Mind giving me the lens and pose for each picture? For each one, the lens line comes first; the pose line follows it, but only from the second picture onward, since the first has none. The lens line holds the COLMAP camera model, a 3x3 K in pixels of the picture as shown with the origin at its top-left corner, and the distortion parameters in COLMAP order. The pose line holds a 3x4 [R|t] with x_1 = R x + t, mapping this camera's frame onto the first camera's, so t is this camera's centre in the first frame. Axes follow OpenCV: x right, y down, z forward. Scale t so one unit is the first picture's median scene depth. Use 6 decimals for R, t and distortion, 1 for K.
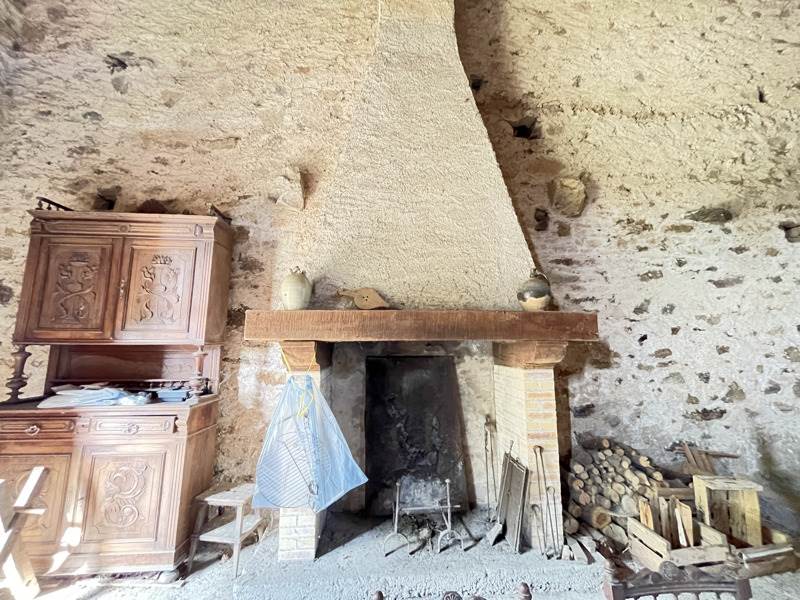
lens RADIAL K [[324.5, 0, 401.7], [0, 324.5, 300.4], [0, 0, 1]] dist [-0.000325, -0.000371]
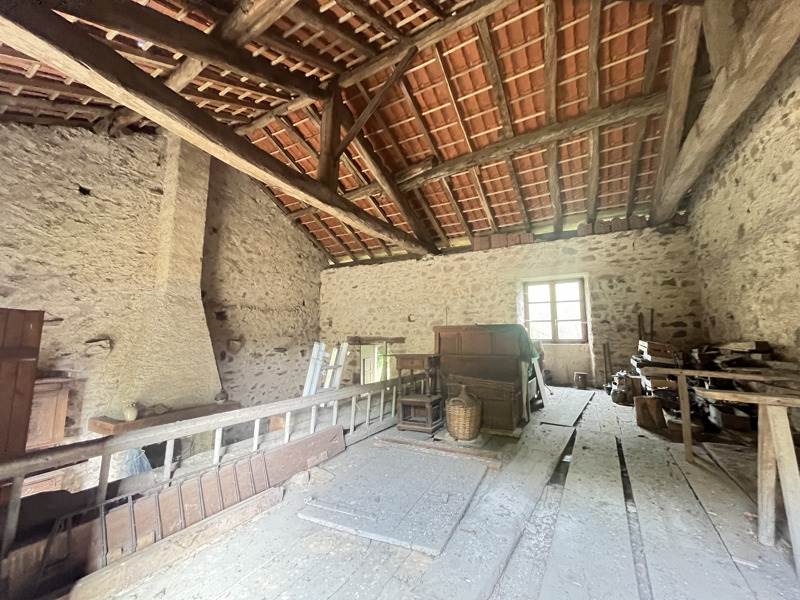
lens RADIAL K [[324.5, 0, 399.1], [0, 324.5, 298.4], [0, 0, 1]] dist [-0.000325, -0.000371]
pose [[0.528403, 0.110224, 0.841808, -1.001472], [-0.114489, 0.991731, -0.057990, -0.696883], [-0.841239, -0.065736, 0.536653, -1.447851]]
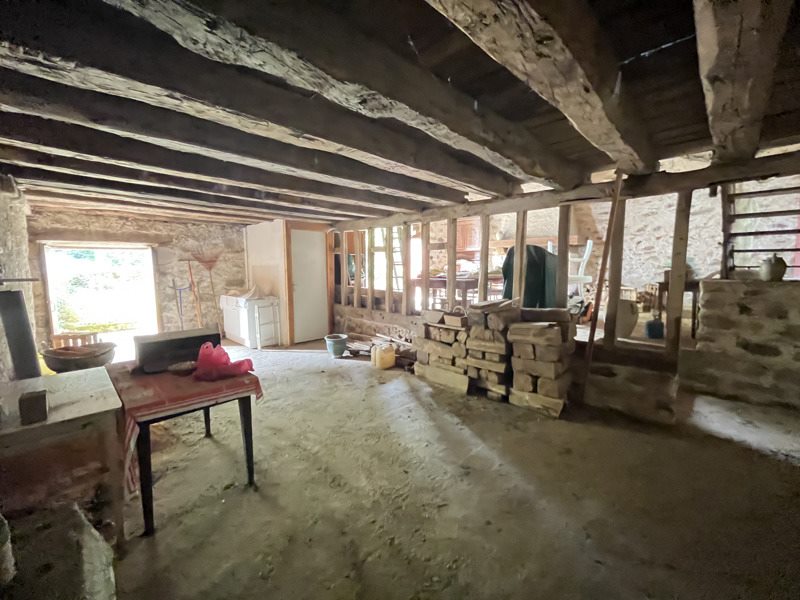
lens RADIAL K [[324.5, 0, 403.2], [0, 324.5, 301.8], [0, 0, 1]] dist [-0.000325, -0.000371]
pose [[0.662147, 0.078830, -0.745216, 1.382985], [0.098346, 0.976709, 0.190701, -0.081660], [0.742893, -0.199561, 0.638973, -1.886290]]
